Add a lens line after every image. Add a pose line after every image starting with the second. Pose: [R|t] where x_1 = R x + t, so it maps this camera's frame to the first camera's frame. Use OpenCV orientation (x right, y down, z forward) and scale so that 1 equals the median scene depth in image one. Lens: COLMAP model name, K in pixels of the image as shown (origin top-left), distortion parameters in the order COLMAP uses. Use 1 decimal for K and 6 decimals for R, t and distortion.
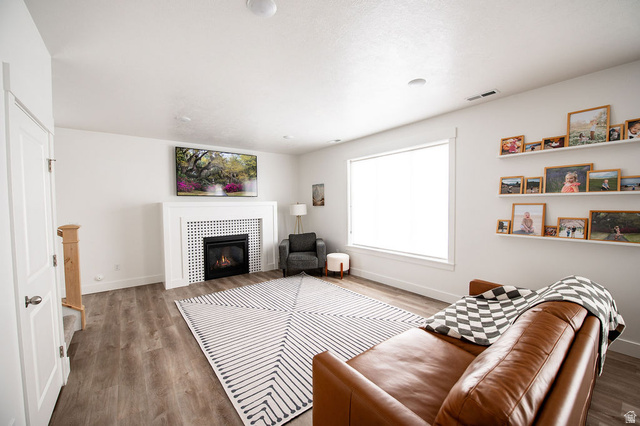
lens RADIAL K [[252.3, 0, 318.9], [0, 252.3, 214.4], [0, 0, 1]] dist [-0.014300, -0.001328]
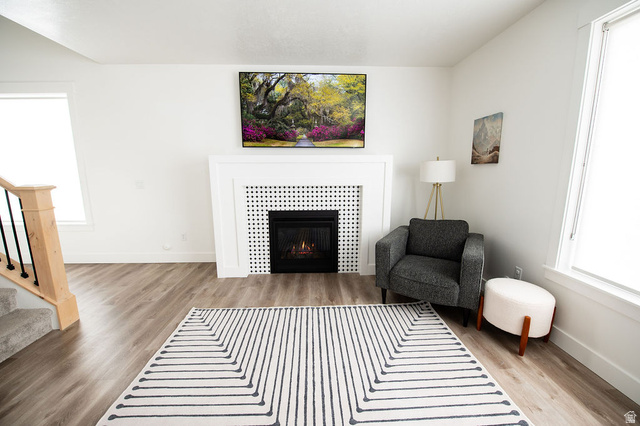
lens RADIAL K [[252.3, 0, 324.7], [0, 252.3, 213.3], [0, 0, 1]] dist [-0.014300, -0.001328]
pose [[0.821687, 0.109739, -0.559275, 0.030948], [-0.031083, 0.988456, 0.148285, -0.003629], [0.569091, -0.104460, 0.815612, 0.524086]]
